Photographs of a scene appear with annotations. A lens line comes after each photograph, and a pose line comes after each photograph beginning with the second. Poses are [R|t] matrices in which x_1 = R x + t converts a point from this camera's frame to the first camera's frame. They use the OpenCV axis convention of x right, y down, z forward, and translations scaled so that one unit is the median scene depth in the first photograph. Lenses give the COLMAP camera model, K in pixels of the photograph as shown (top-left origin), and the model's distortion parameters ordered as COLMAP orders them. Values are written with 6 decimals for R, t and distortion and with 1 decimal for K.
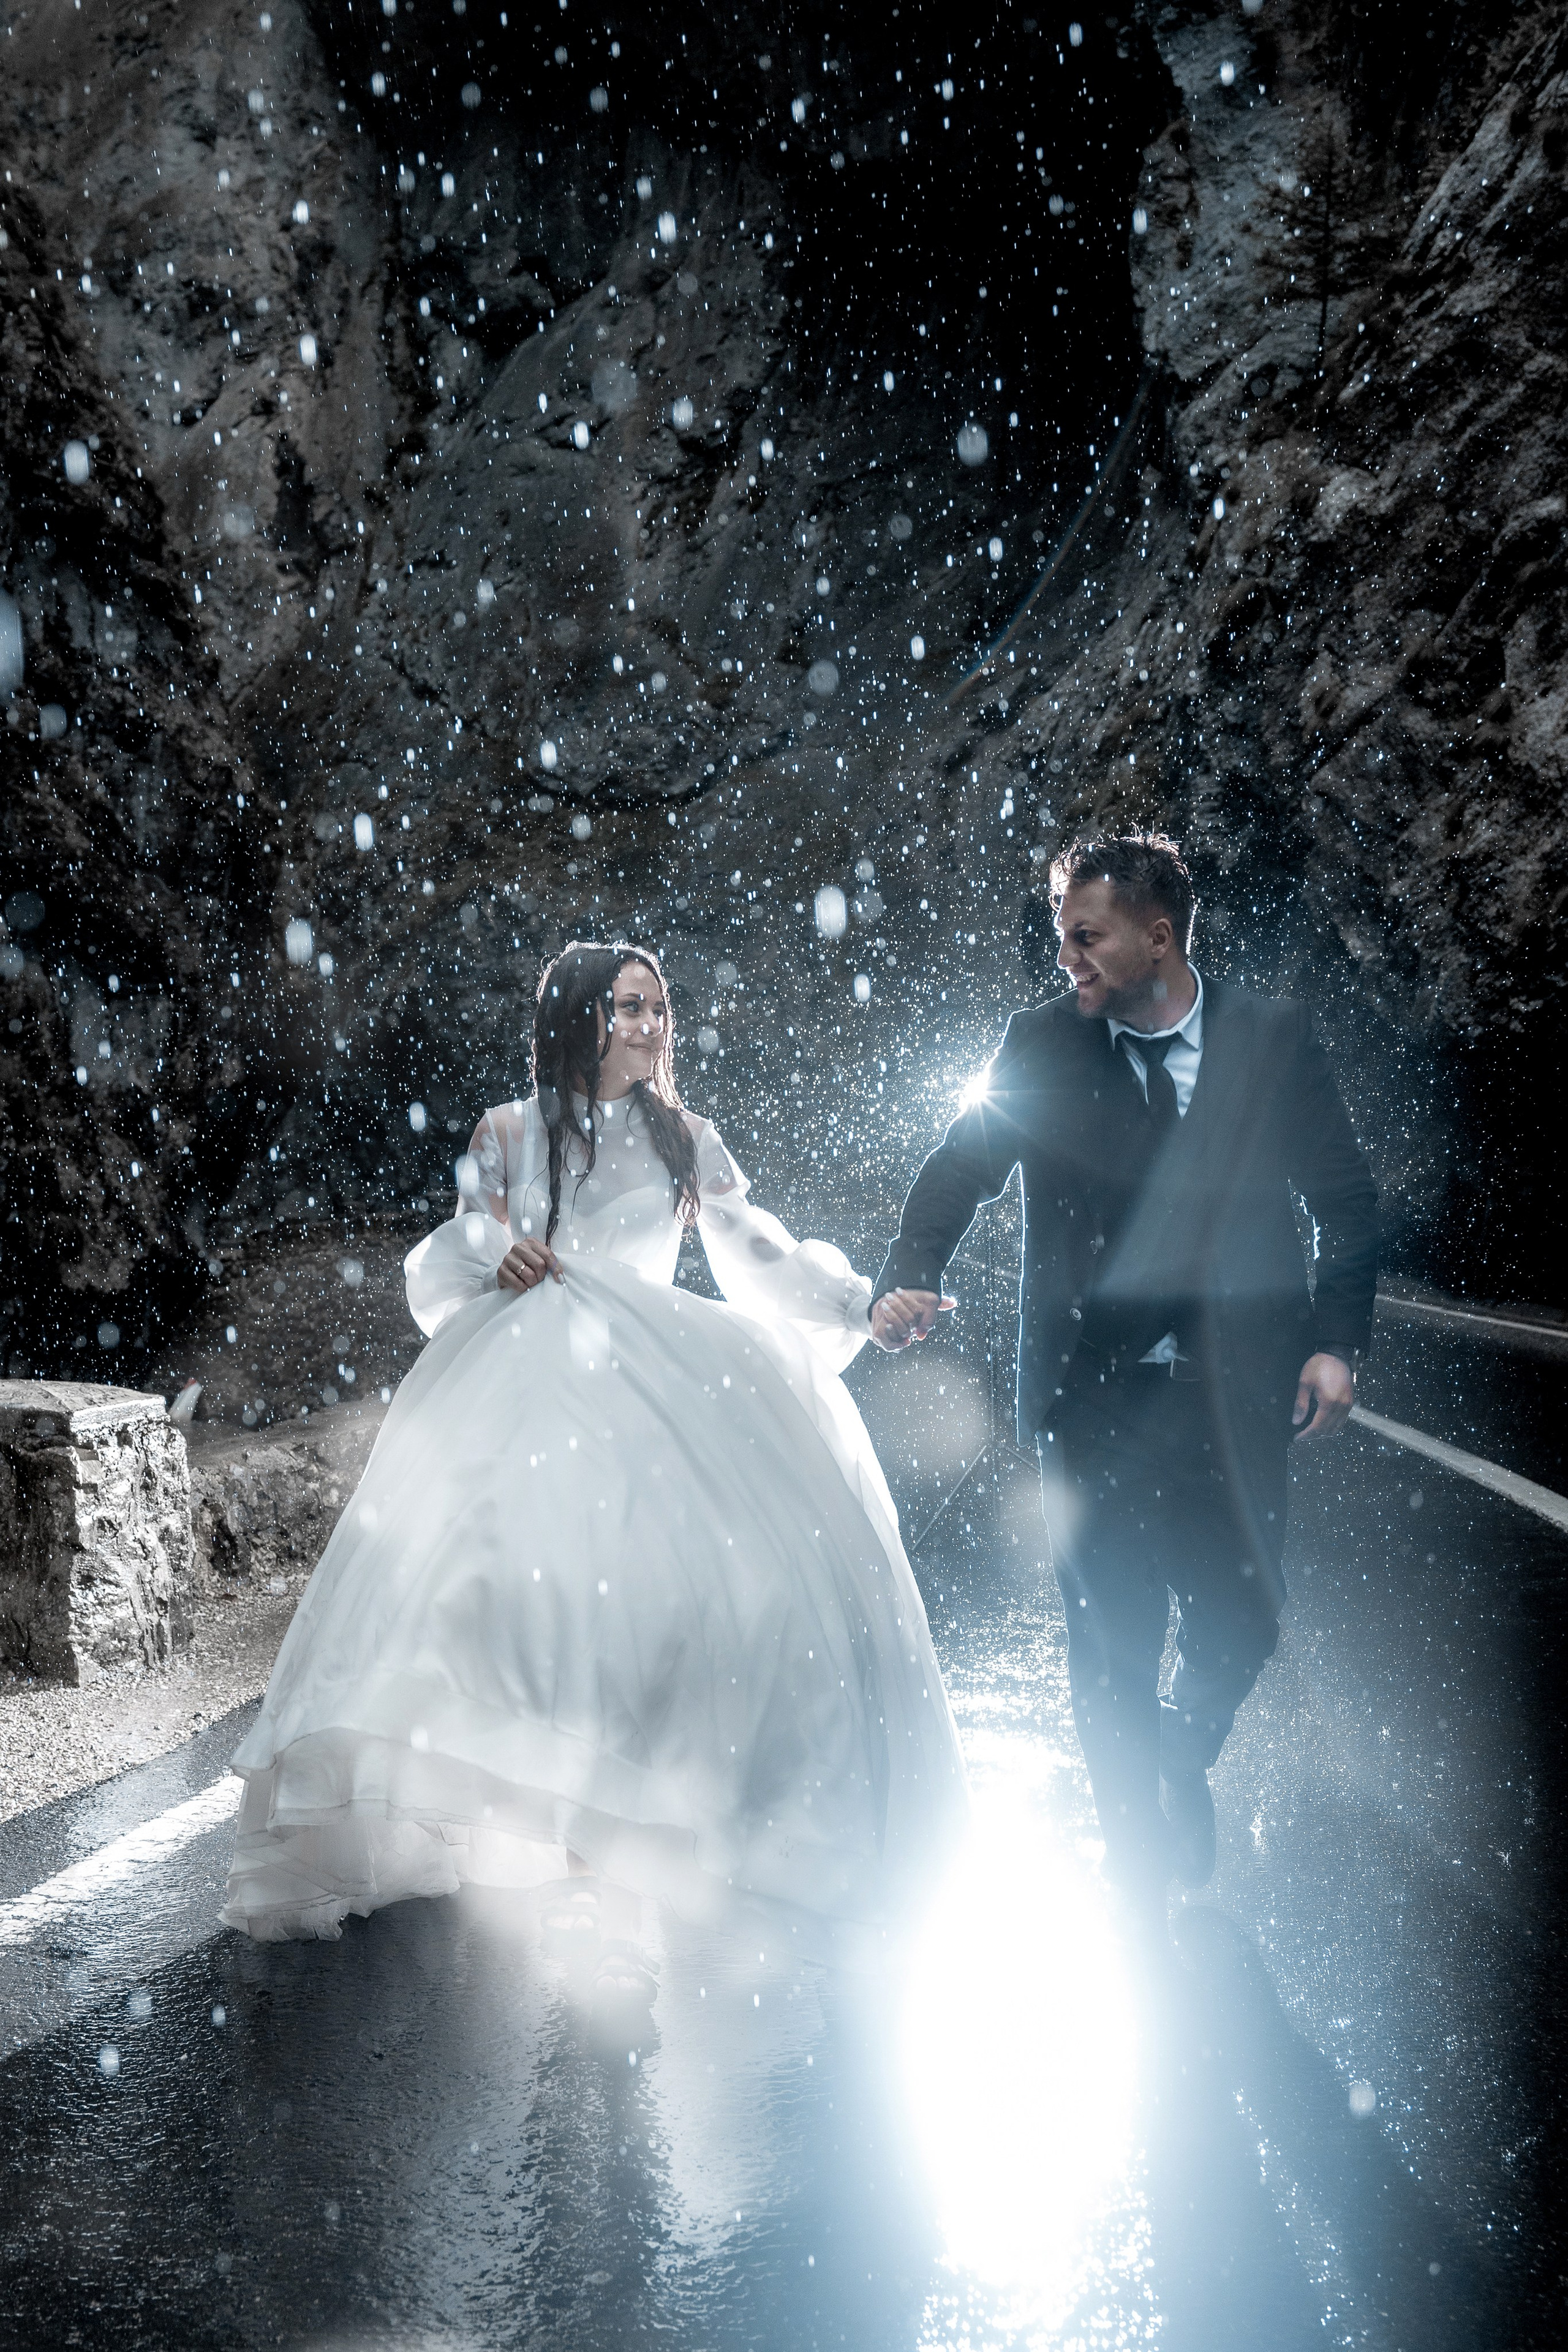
lens RADIAL K [[2670.9, 0, 704.7], [0, 2670.9, 1181.7], [0, 0, 1]] dist [0.106109, -0.033163]
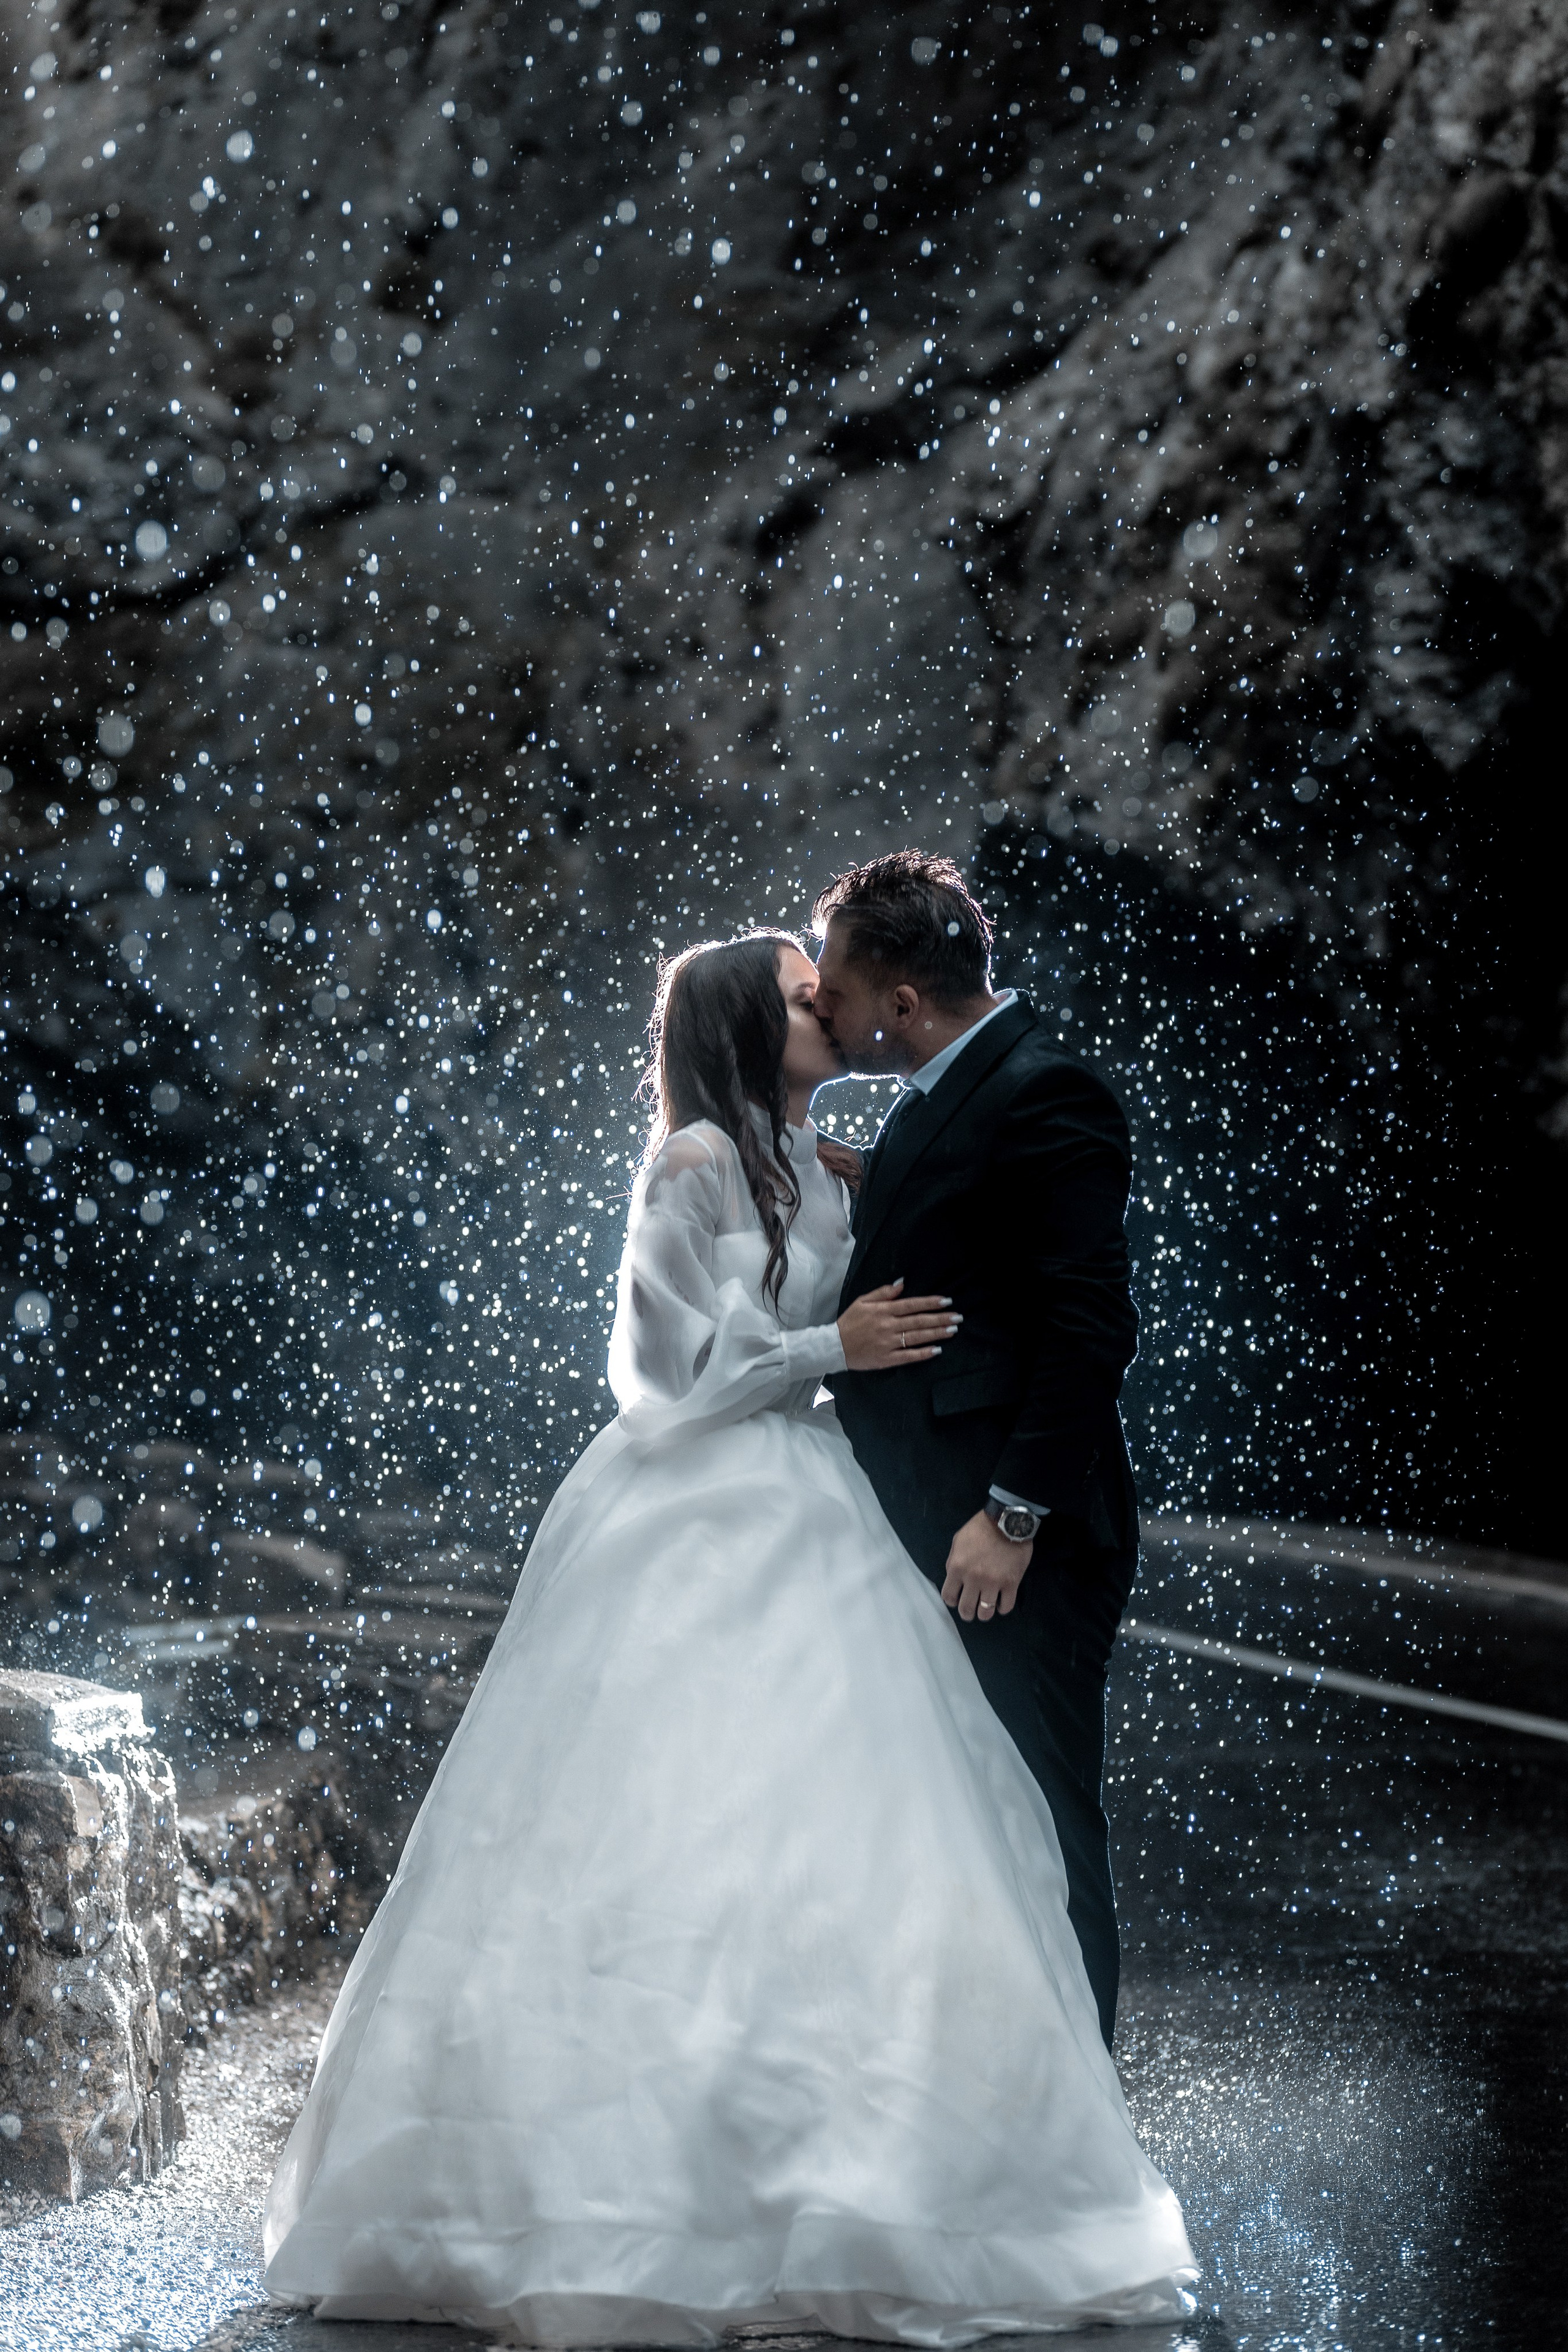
lens RADIAL K [[6041.3, 0, 784.0], [0, 6041.3, 1176.0], [0, 0, 1]] dist [0.025473, 1.024351]
pose [[0.993347, -0.002445, 0.115137, -0.041957], [0.007917, 0.998859, -0.047094, 0.006382], [-0.114891, 0.047692, 0.992233, -0.051426]]
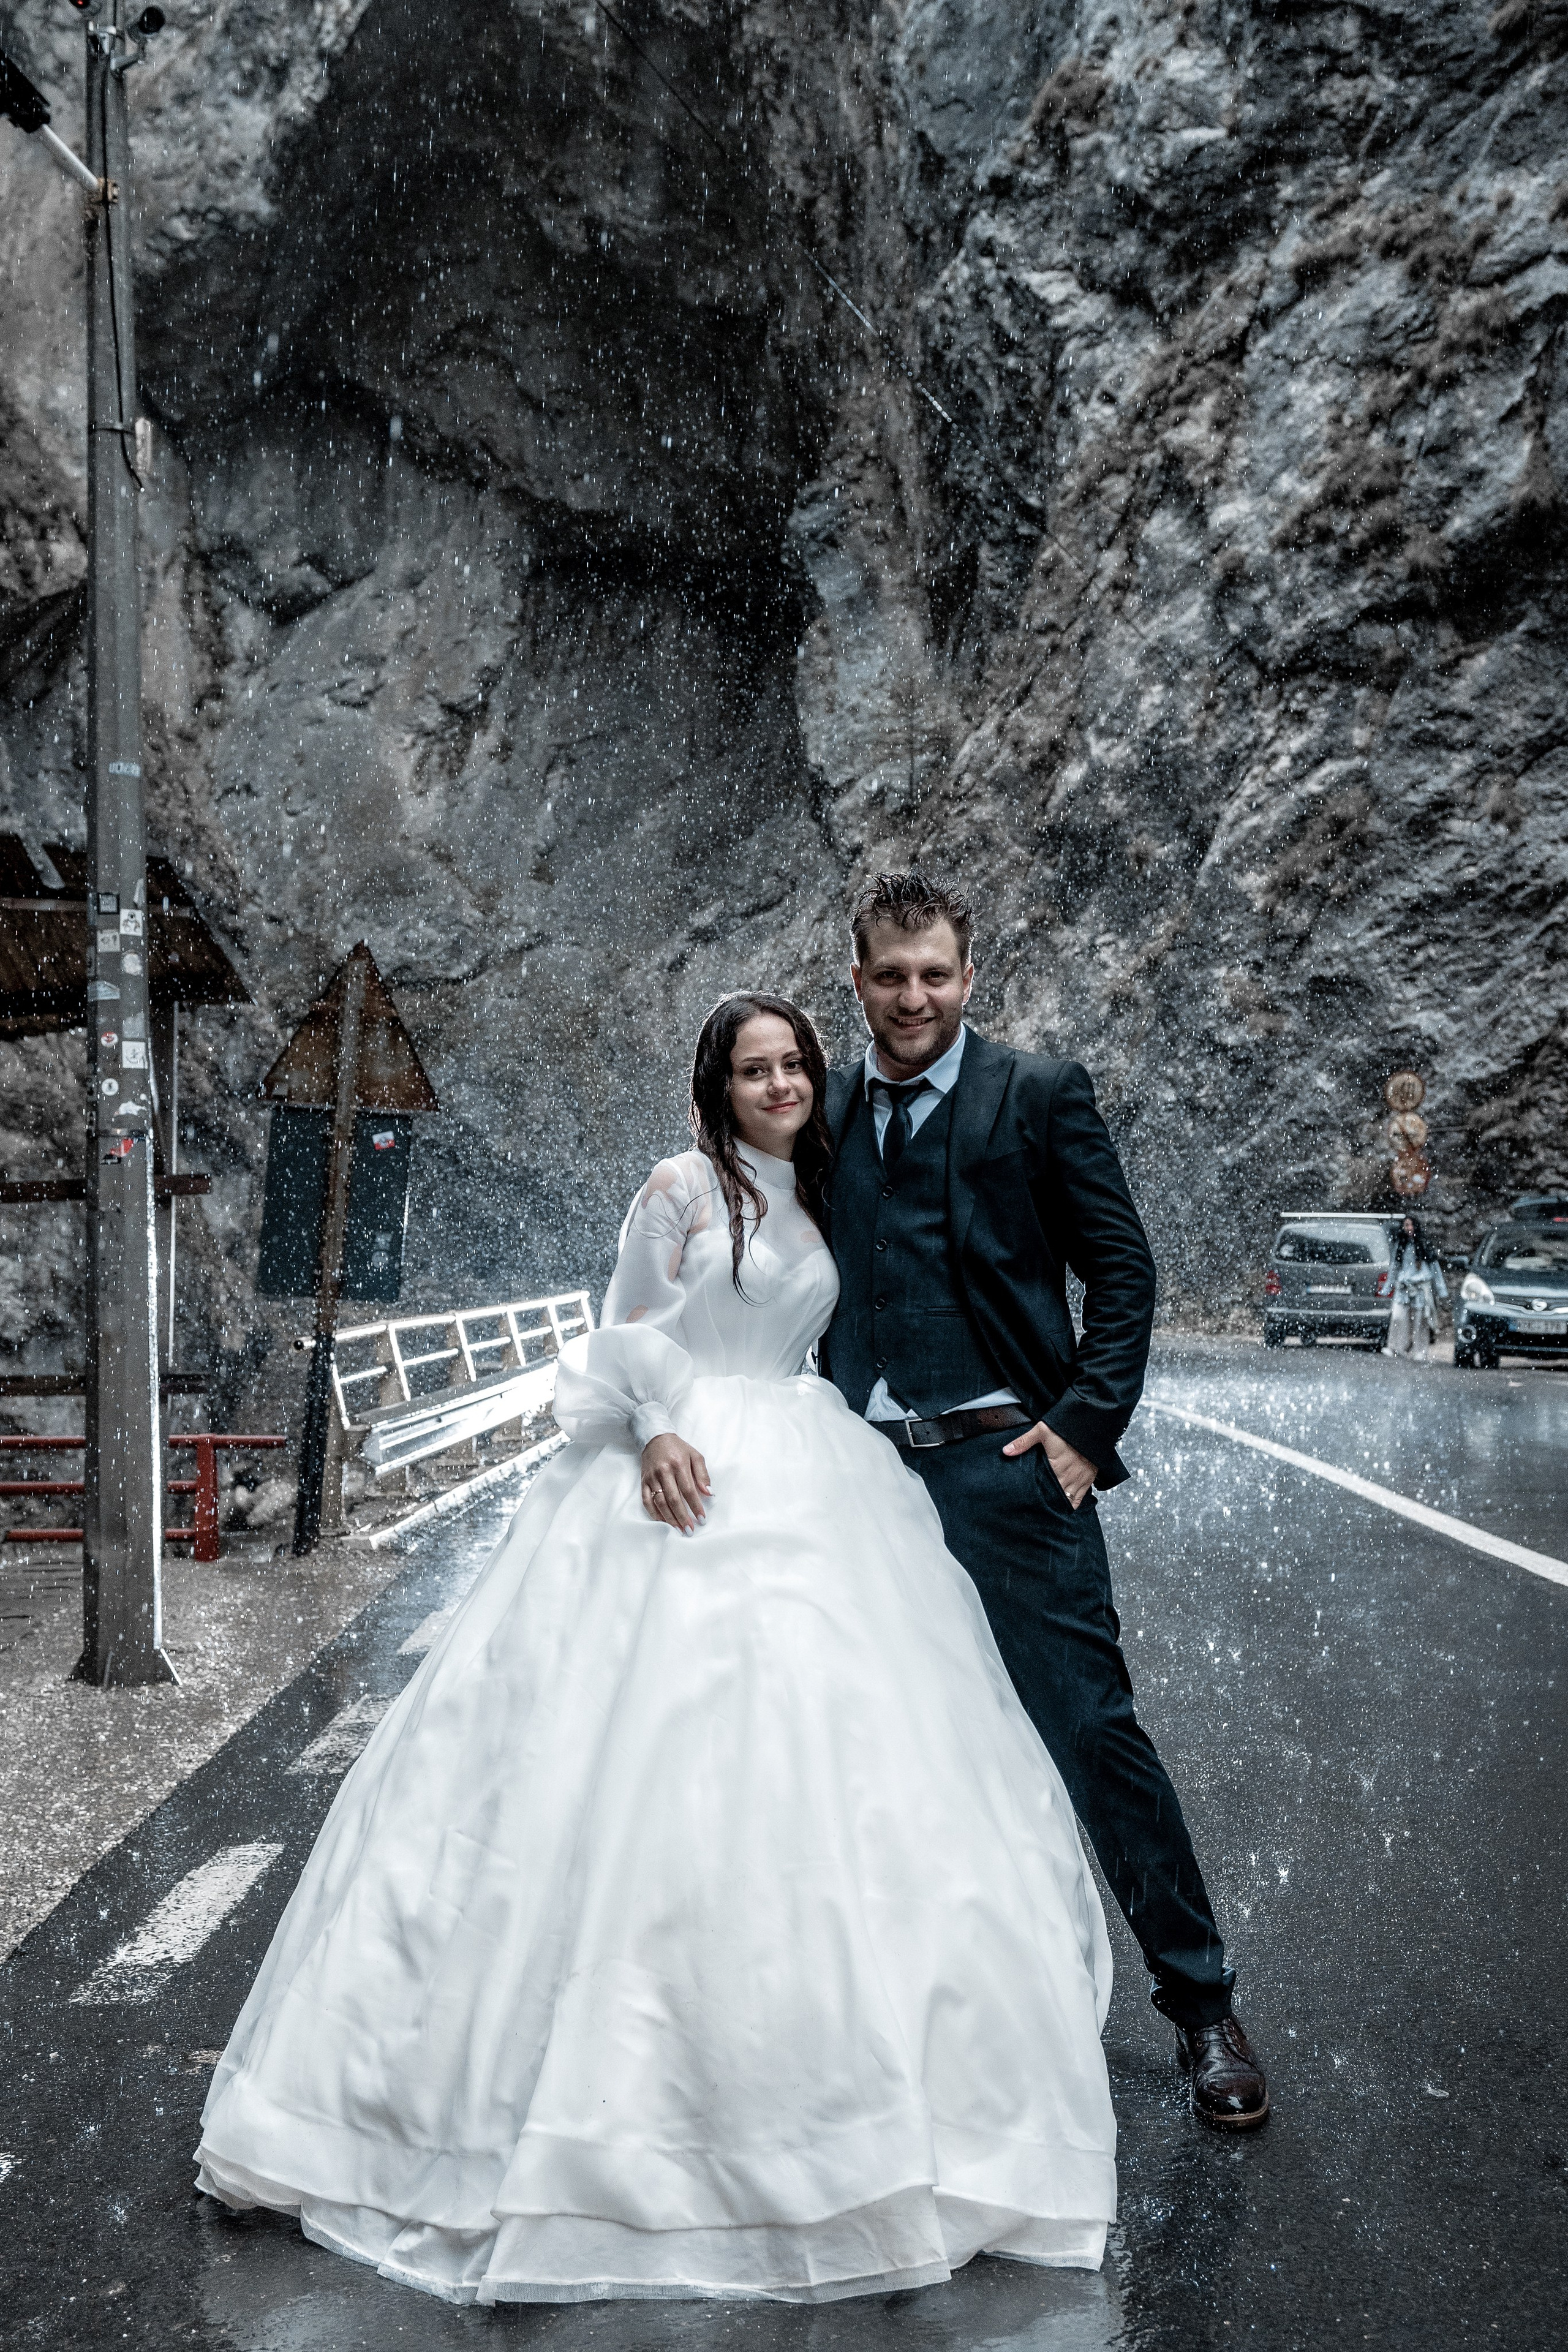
lens RADIAL K [[2670.9, 0, 704.7], [0, 2670.9, 1181.7], [0, 0, 1]] dist [0.106109, -0.033163]
pose [[0.991184, -0.028211, 0.129457, -0.119236], [0.032522, 0.998980, -0.031311, -0.002557], [-0.128441, 0.035245, 0.991091, -0.603132]]
